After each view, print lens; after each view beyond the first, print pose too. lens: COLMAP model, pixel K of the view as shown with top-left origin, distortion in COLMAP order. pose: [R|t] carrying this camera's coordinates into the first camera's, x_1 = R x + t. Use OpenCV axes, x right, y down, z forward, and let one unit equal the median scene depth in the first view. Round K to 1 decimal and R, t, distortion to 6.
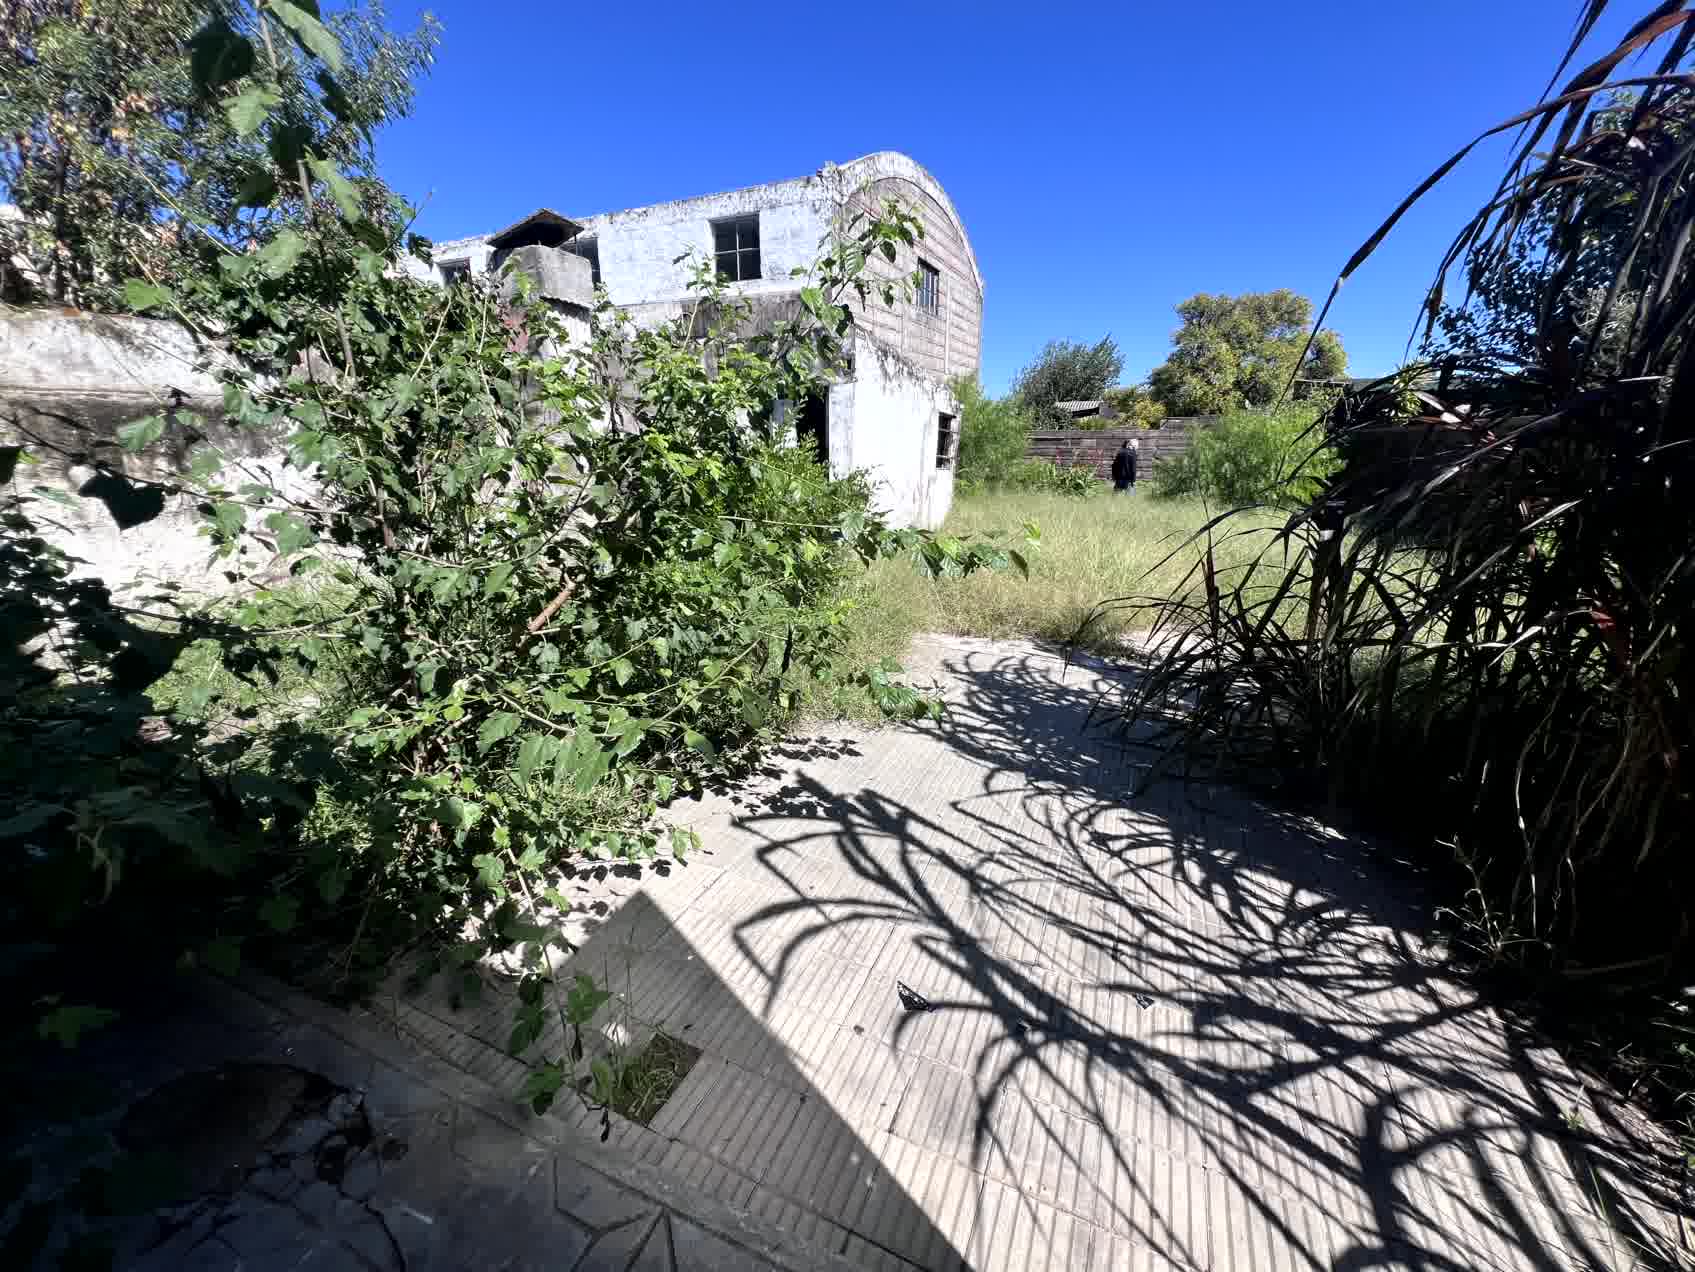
lens RADIAL K [[682.3, 0, 849.2], [0, 682.3, 632.5], [0, 0, 1]] dist [-0.000913, 0.000337]
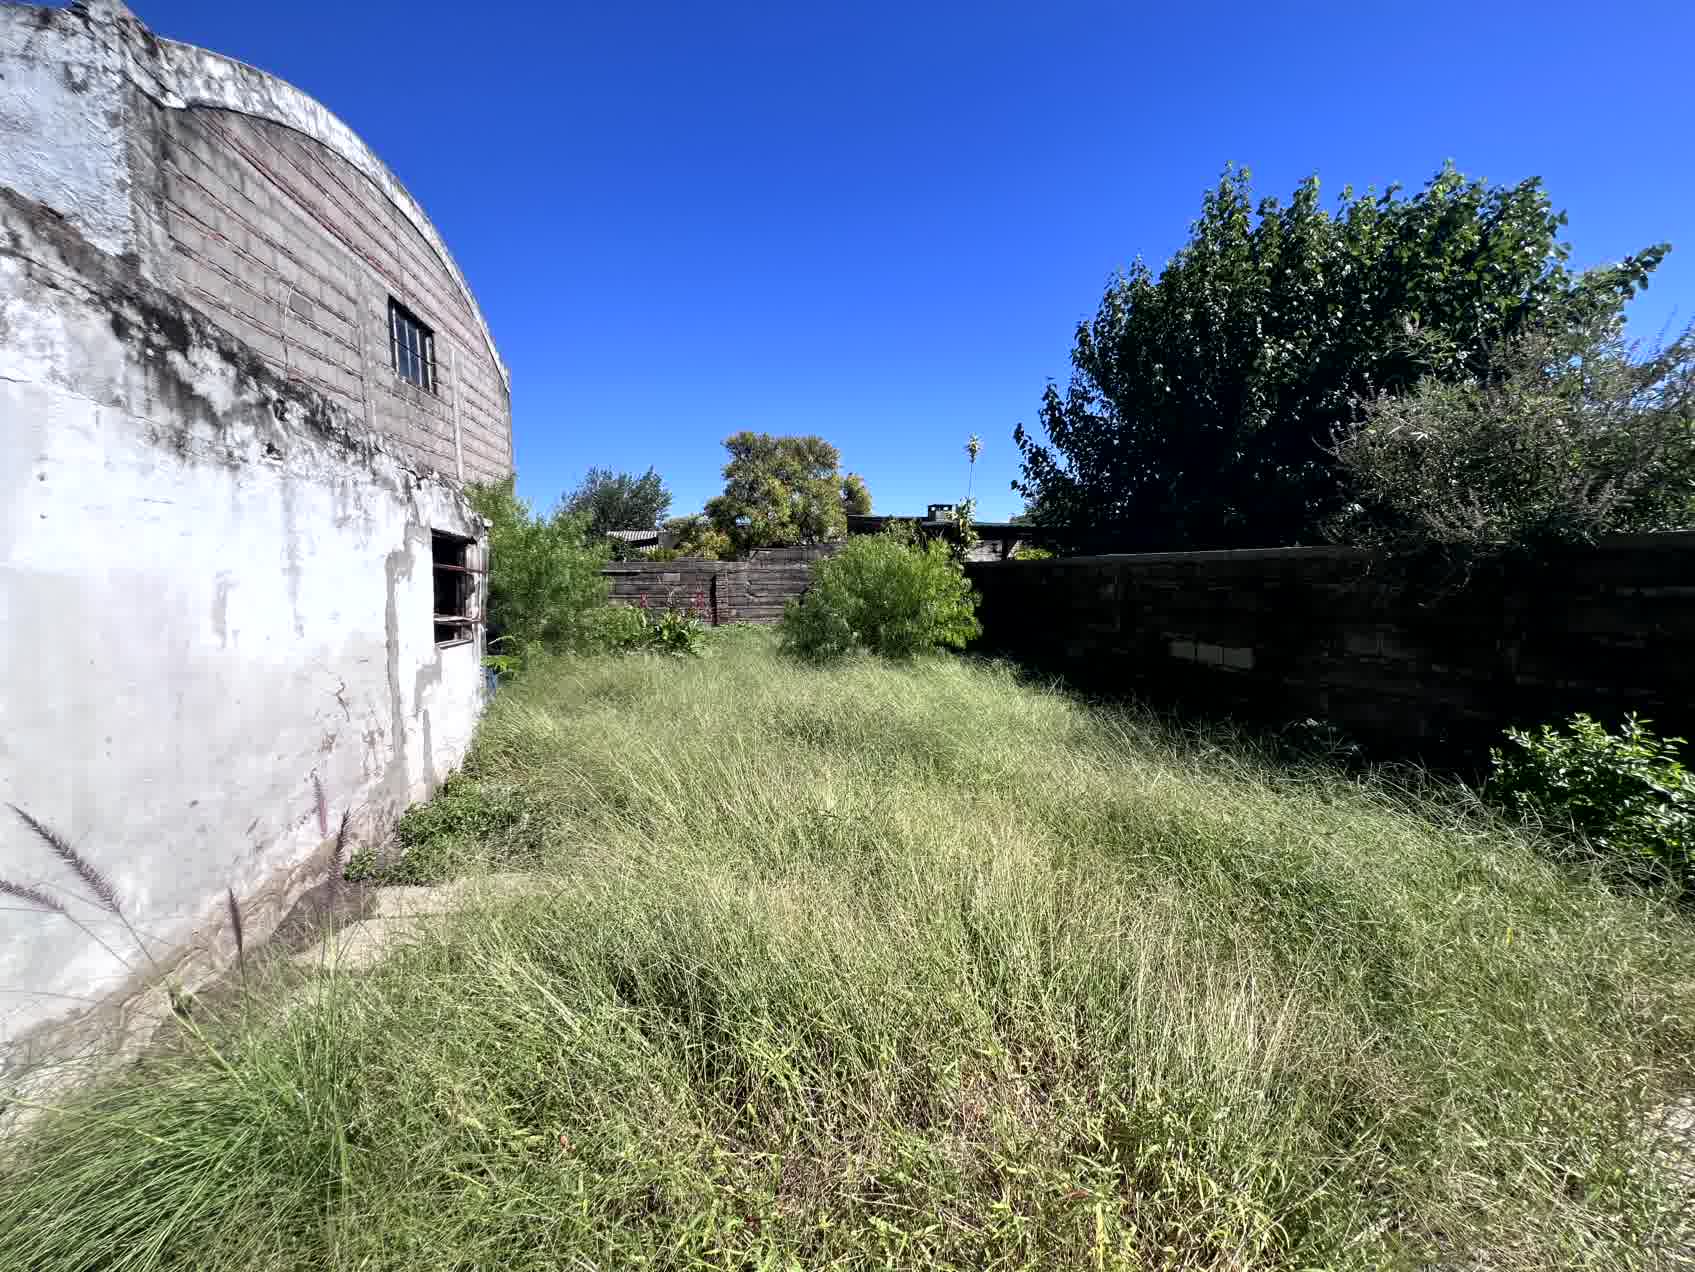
lens RADIAL K [[682.3, 0, 841.9], [0, 682.3, 634.6], [0, 0, 1]] dist [-0.000913, 0.000337]
pose [[0.813234, -0.061227, 0.578706, 0.069573], [0.163169, 0.978549, -0.125766, -0.121422], [-0.558592, 0.196704, 0.805780, 0.392435]]
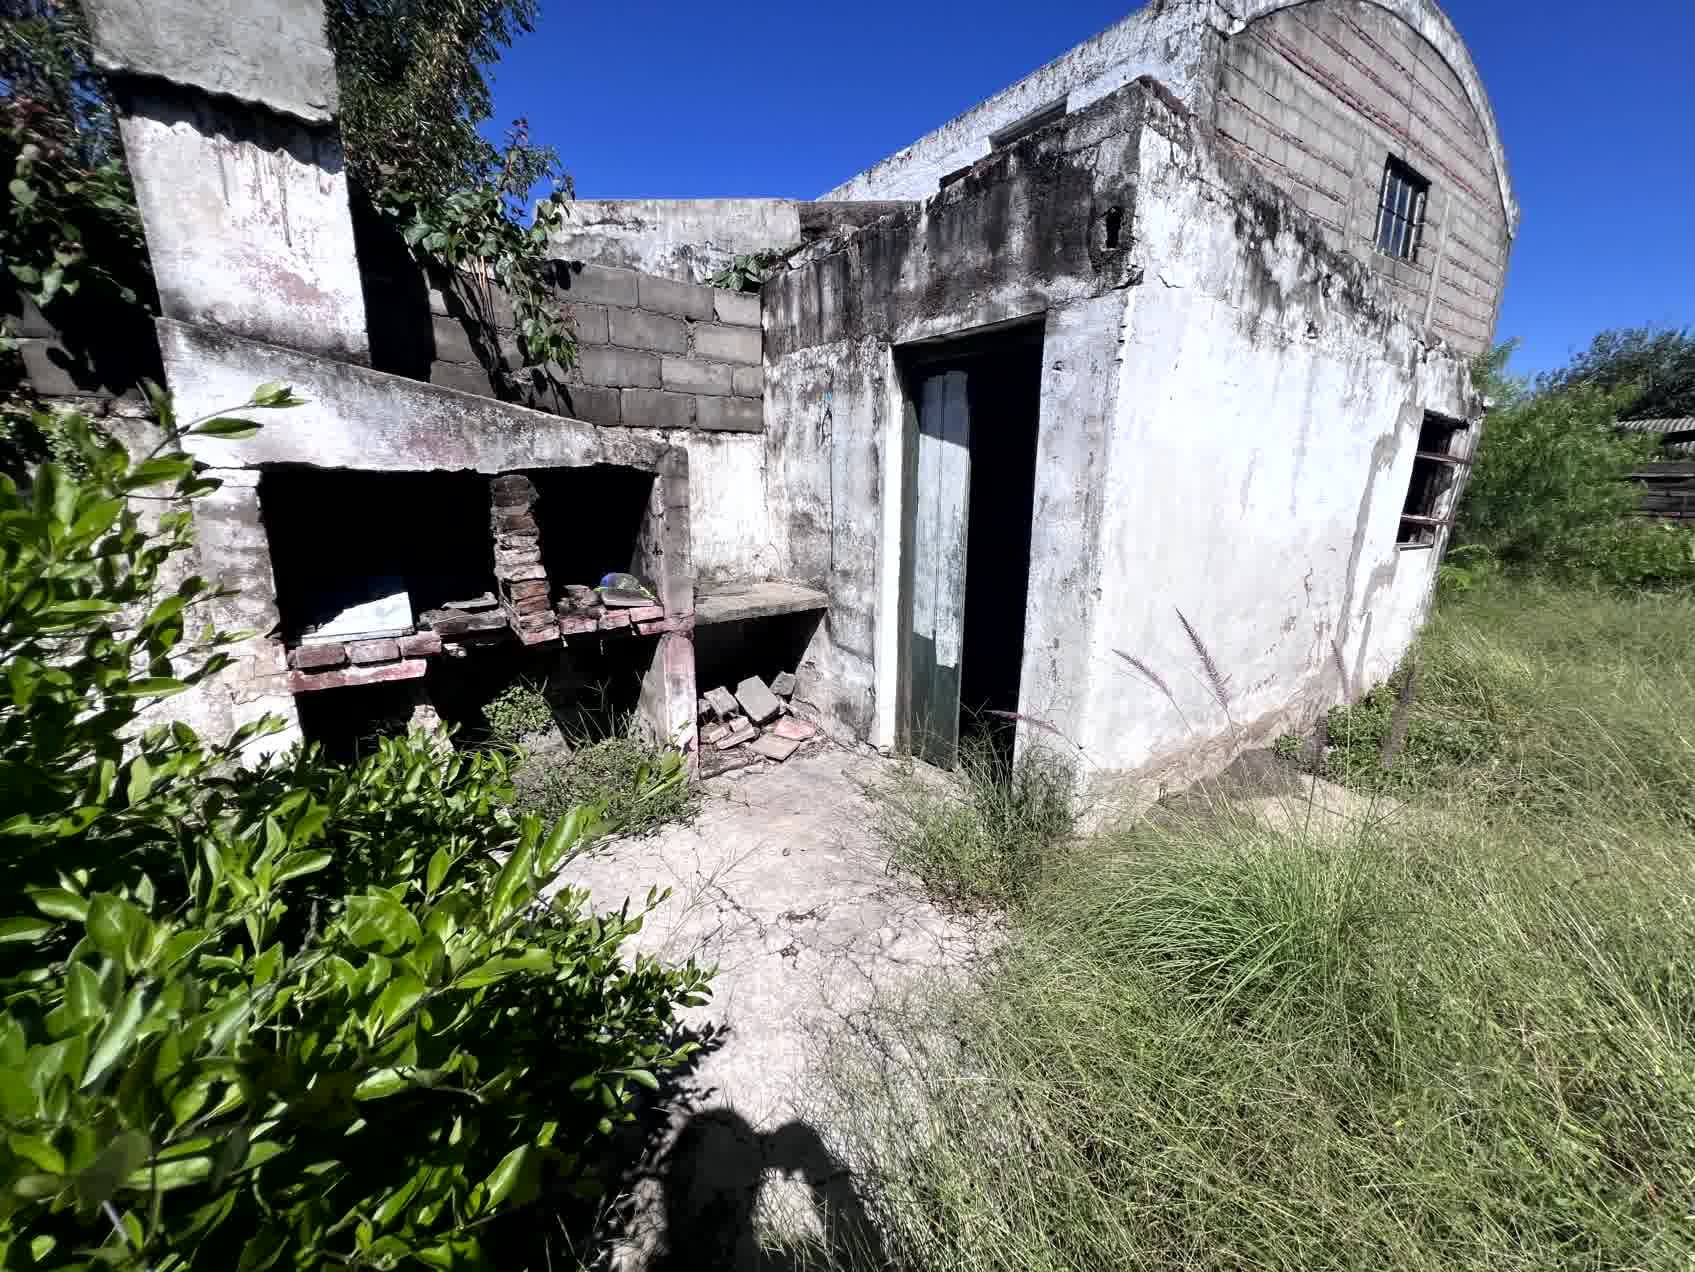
lens RADIAL K [[682.3, 0, 846.0], [0, 682.3, 633.4], [0, 0, 1]] dist [-0.000913, 0.000337]
pose [[0.868209, 0.113146, -0.483126, 0.036015], [-0.137511, 0.990384, -0.015173, -0.113263], [0.476763, 0.079608, 0.875420, 0.399745]]
